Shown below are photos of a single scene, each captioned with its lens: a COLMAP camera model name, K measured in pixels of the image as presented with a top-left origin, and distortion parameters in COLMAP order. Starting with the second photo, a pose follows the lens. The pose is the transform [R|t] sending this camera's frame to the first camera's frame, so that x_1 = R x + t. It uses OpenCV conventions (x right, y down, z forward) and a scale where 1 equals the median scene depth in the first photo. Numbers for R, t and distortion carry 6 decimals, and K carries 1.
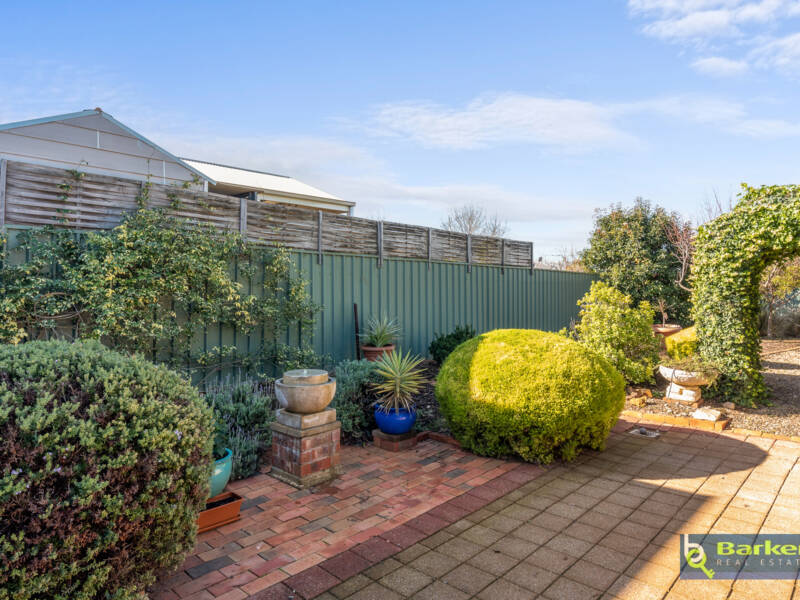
lens RADIAL K [[508.6, 0, 400.0], [0, 508.6, 300.0], [0, 0, 1]] dist [0.001165, -0.000097]
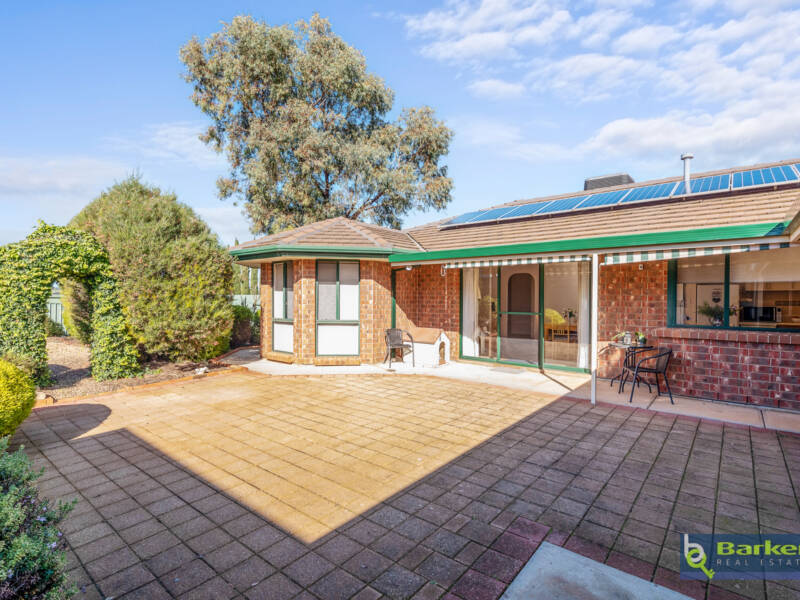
lens RADIAL K [[410.3, 0, 400.0], [0, 410.3, 300.0], [0, 0, 1]] dist [-0.001120, -0.000166]
pose [[-0.074684, -0.002247, 0.997205, -0.526247], [0.020814, 0.999776, 0.003811, -0.004189], [-0.996990, 0.021040, -0.074620, 0.155649]]
